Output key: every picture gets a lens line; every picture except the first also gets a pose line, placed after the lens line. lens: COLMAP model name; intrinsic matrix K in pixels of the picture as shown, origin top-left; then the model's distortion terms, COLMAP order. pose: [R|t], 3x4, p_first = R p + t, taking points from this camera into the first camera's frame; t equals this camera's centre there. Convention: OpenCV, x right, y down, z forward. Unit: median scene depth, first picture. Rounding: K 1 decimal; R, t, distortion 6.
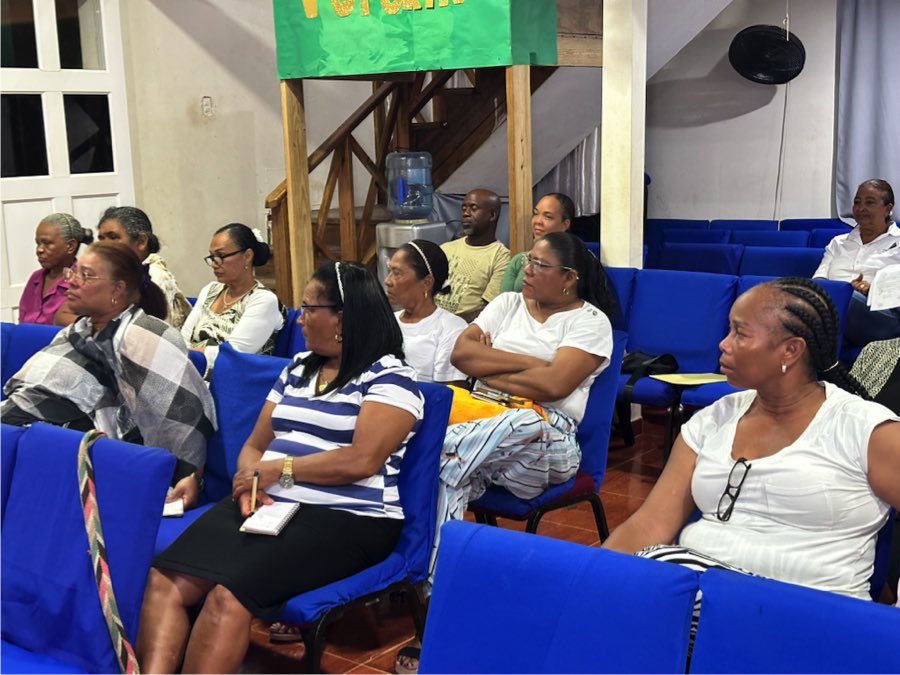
lens RADIAL K [[1263.9, 0, 452.3], [0, 1263.9, 341.1], [0, 0, 1]] dist [0.128844, 0.000000]
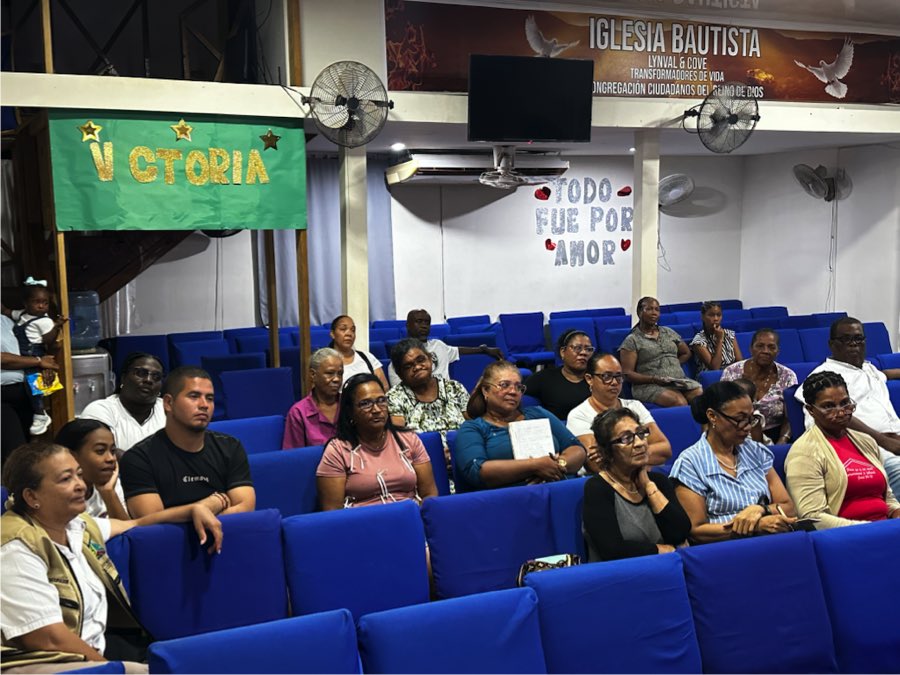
lens RADIAL K [[1017.5, 0, 446.3], [0, 1017.5, 347.5], [0, 0, 1]] dist [0.109850, 0.000000]
pose [[0.463683, -0.083428, 0.882064, -0.882405], [0.148753, 0.988756, 0.015323, -0.077544], [-0.873424, 0.124105, 0.470880, 0.331516]]
